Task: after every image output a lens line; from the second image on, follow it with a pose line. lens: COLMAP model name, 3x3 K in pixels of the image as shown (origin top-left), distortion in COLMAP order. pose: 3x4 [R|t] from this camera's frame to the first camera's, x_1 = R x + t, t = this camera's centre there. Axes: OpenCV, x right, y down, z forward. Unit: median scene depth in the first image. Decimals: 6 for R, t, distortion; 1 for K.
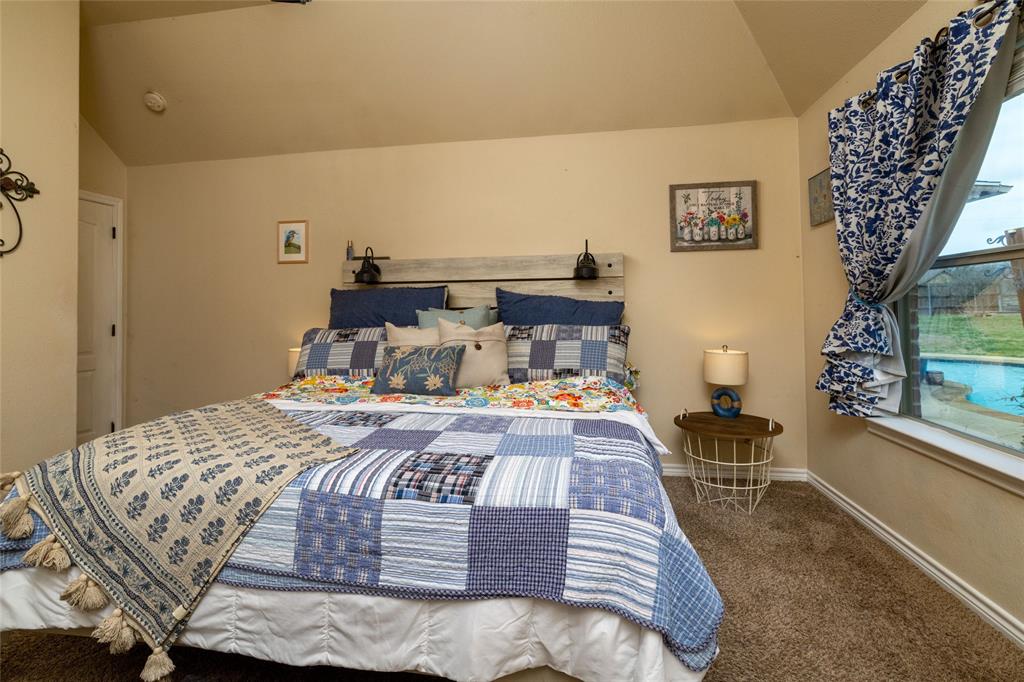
lens RADIAL K [[453.7, 0, 510.6], [0, 453.7, 298.1], [0, 0, 1]] dist [0.001784, 0.000698]
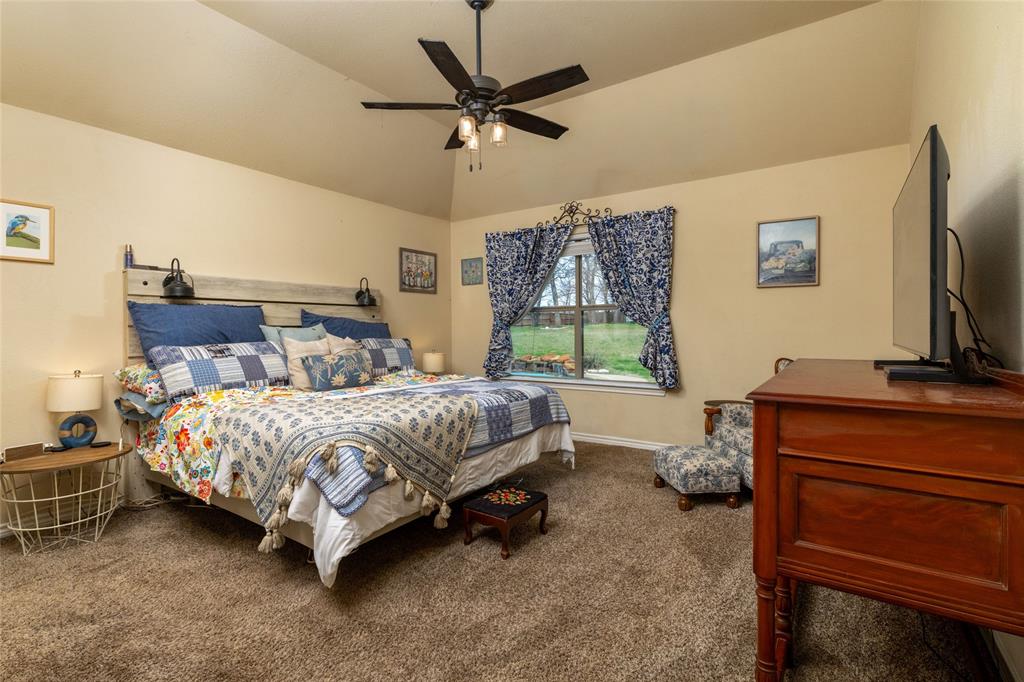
lens RADIAL K [[475.8, 0, 508.0], [0, 475.8, 326.7], [0, 0, 1]] dist [0.001956, 0.000535]
pose [[0.437345, 0.013209, 0.899197, -0.956671], [-0.018437, 0.999814, -0.005719, 0.020392], [-0.899105, -0.014077, 0.437507, -0.031510]]
